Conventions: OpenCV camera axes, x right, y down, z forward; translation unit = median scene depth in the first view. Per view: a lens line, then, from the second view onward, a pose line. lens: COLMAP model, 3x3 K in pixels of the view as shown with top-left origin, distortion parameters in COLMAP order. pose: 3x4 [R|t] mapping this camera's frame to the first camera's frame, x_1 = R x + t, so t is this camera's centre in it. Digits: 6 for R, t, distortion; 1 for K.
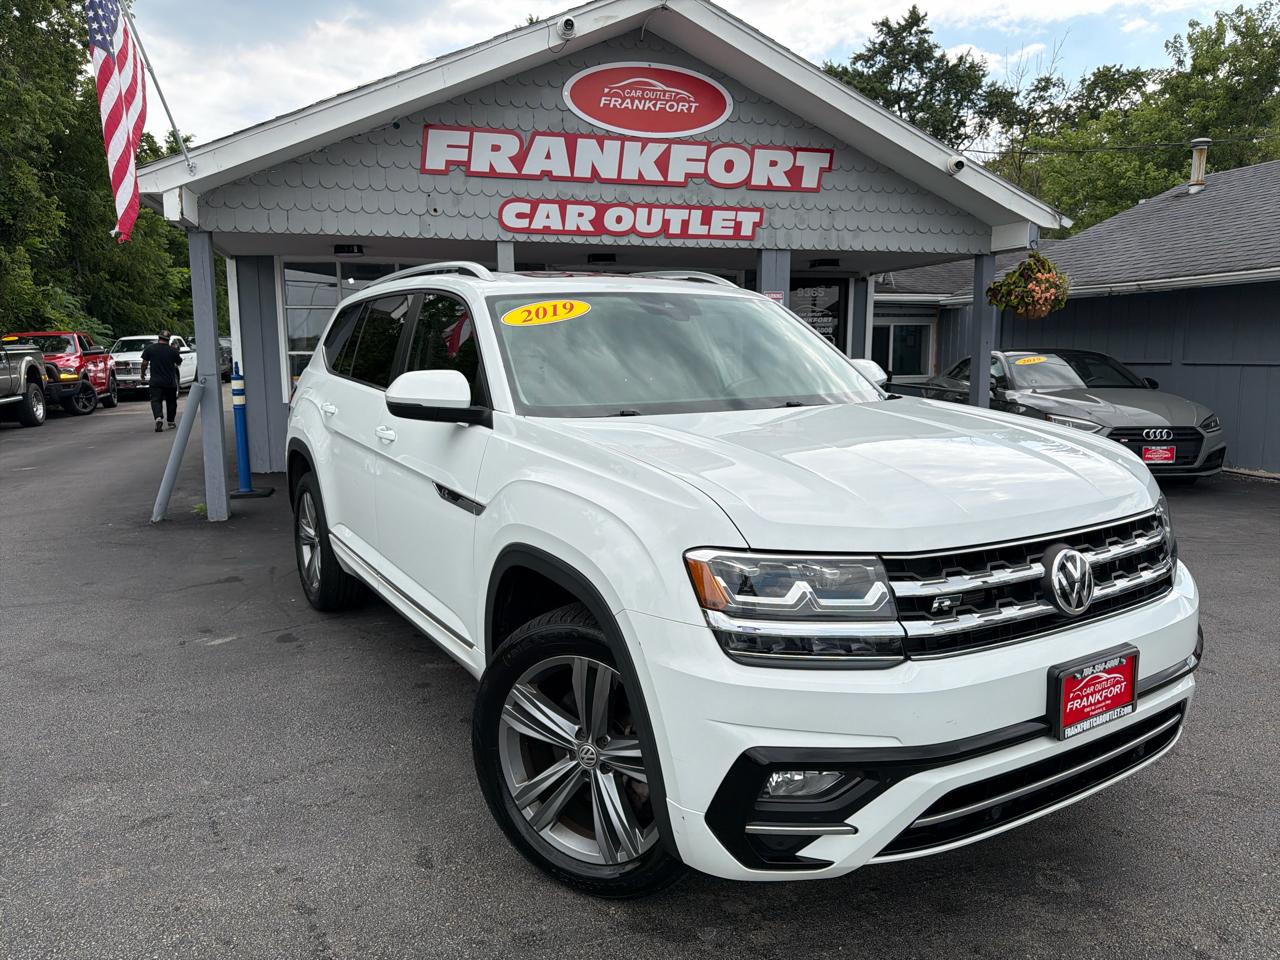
lens RADIAL K [[900.0, 0, 636.7], [0, 900.0, 484.9], [0, 0, 1]] dist [0.031097, -0.038812]
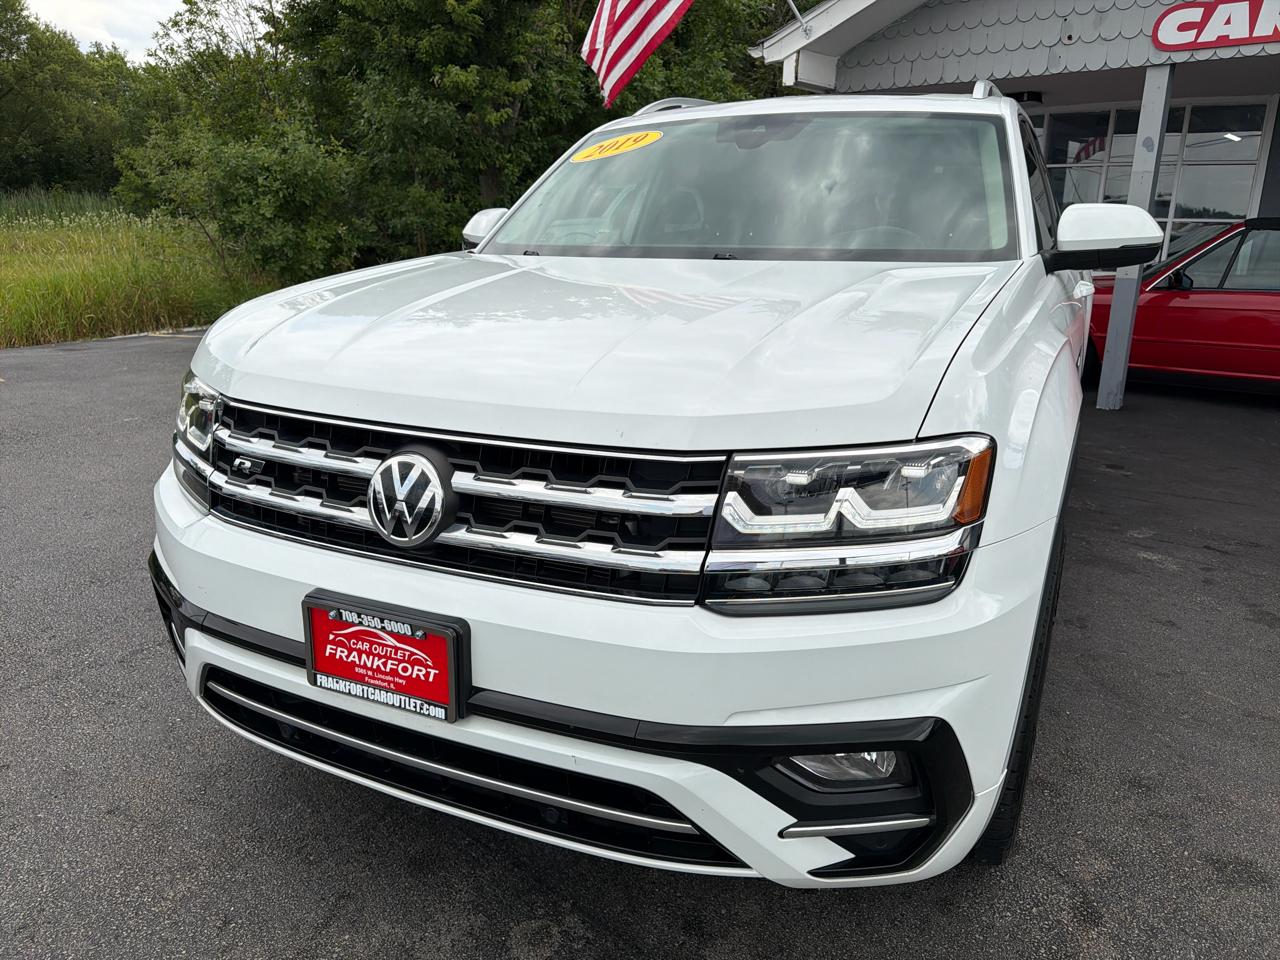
lens RADIAL K [[900.0, 0, 651.0], [0, 900.0, 469.9], [0, 0, 1]] dist [0.031097, -0.038812]
pose [[0.548531, 0.230139, -0.803835, 0.318849], [-0.136262, 0.973127, 0.185623, -0.019534], [0.824953, 0.007712, 0.565149, 0.214562]]
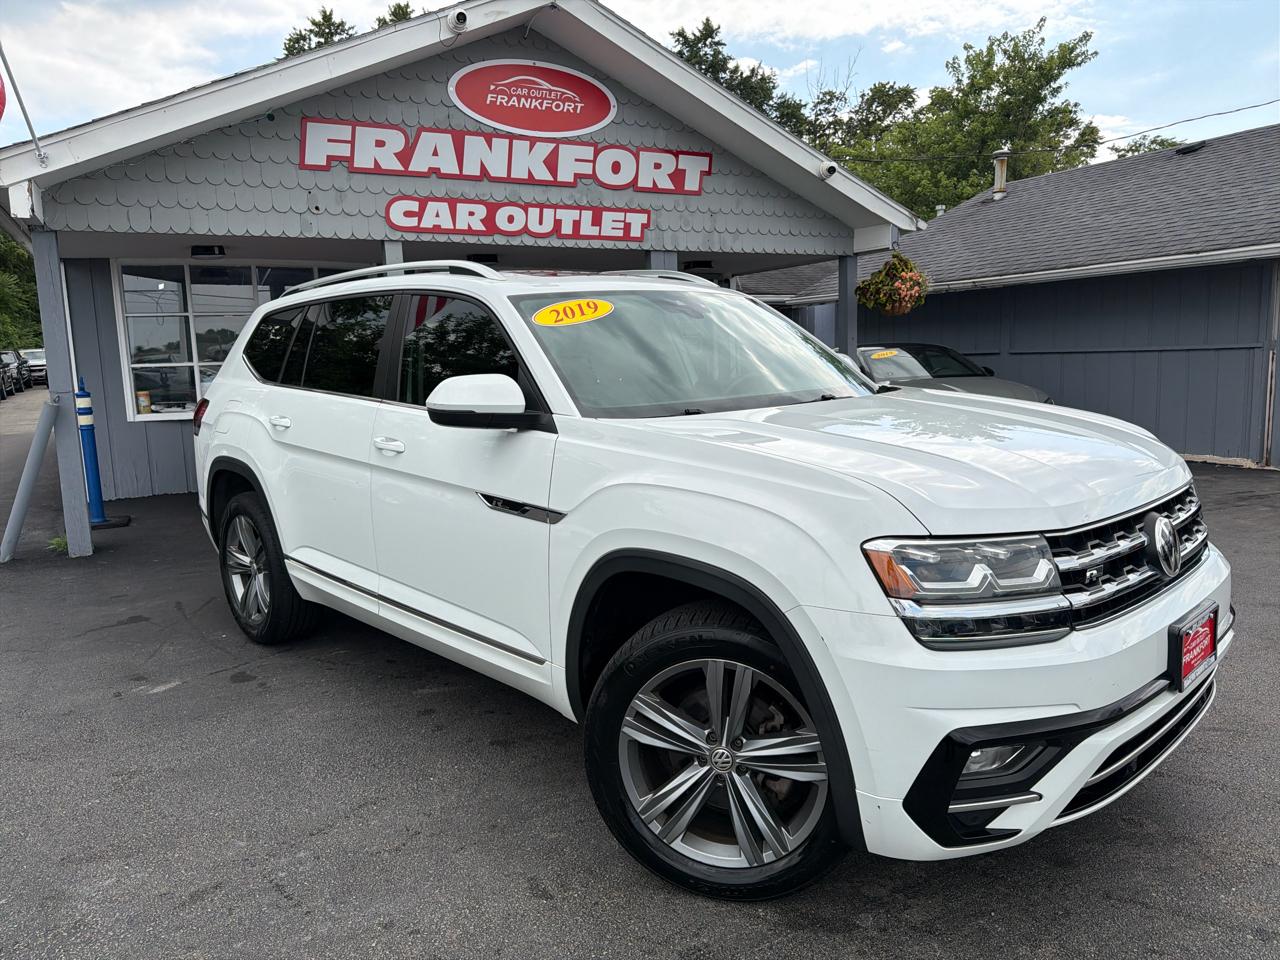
lens RADIAL K [[900.0, 0, 644.0], [0, 900.0, 482.3], [0, 0, 1]] dist [0.031097, -0.038812]
pose [[0.976591, -0.054728, 0.208024, -0.101387], [0.055840, 0.998440, 0.000529, -0.002079], [-0.207729, 0.011099, 0.978123, 0.016477]]
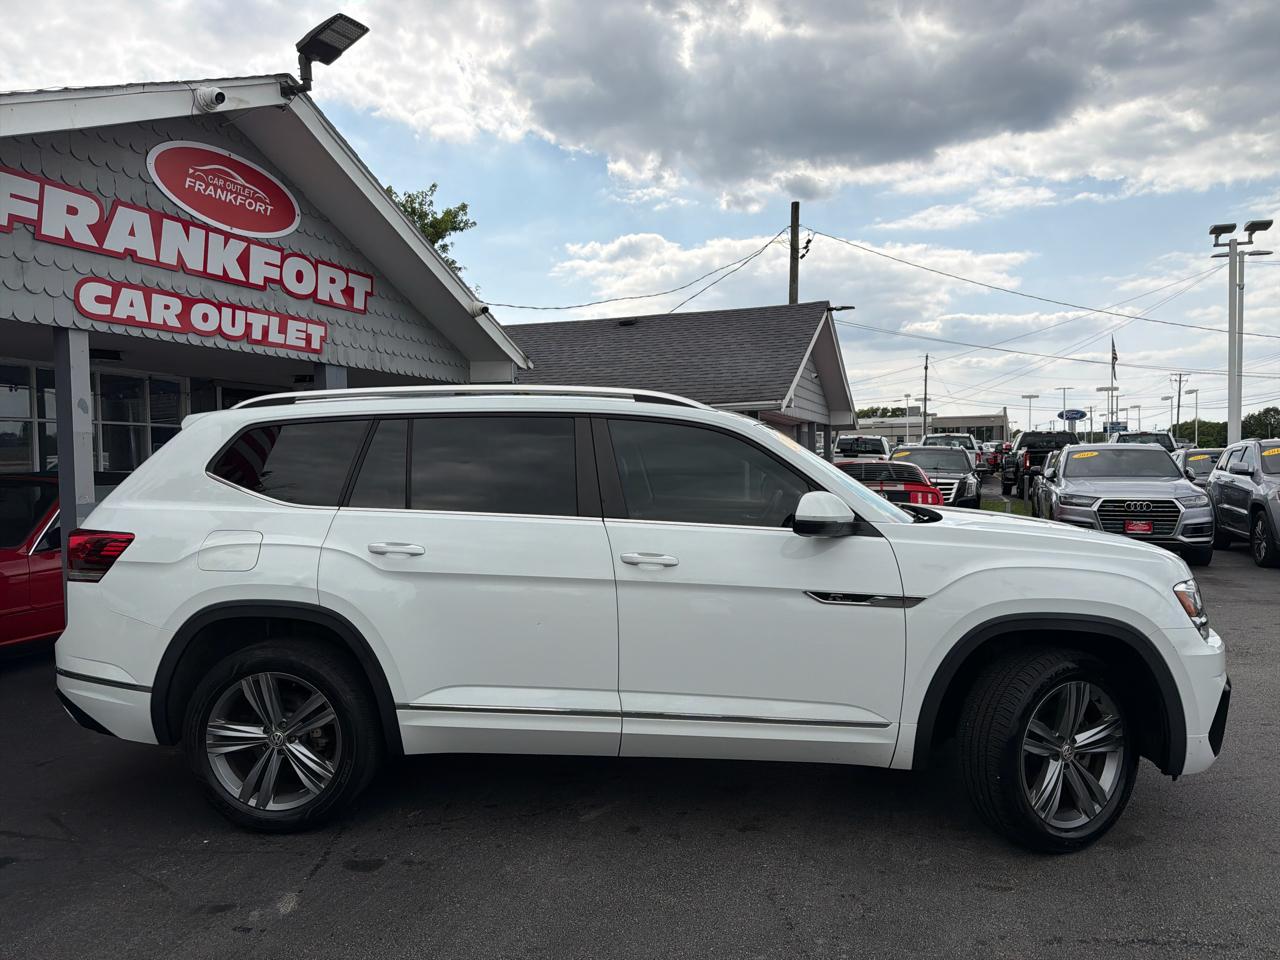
lens RADIAL K [[900.0, 0, 642.0], [0, 900.0, 477.1], [0, 0, 1]] dist [0.031097, -0.038812]
pose [[0.575902, -0.023336, 0.817186, -0.503653], [0.128220, 0.989800, -0.062097, -0.040792], [-0.807401, 0.140542, 0.573020, 0.204777]]
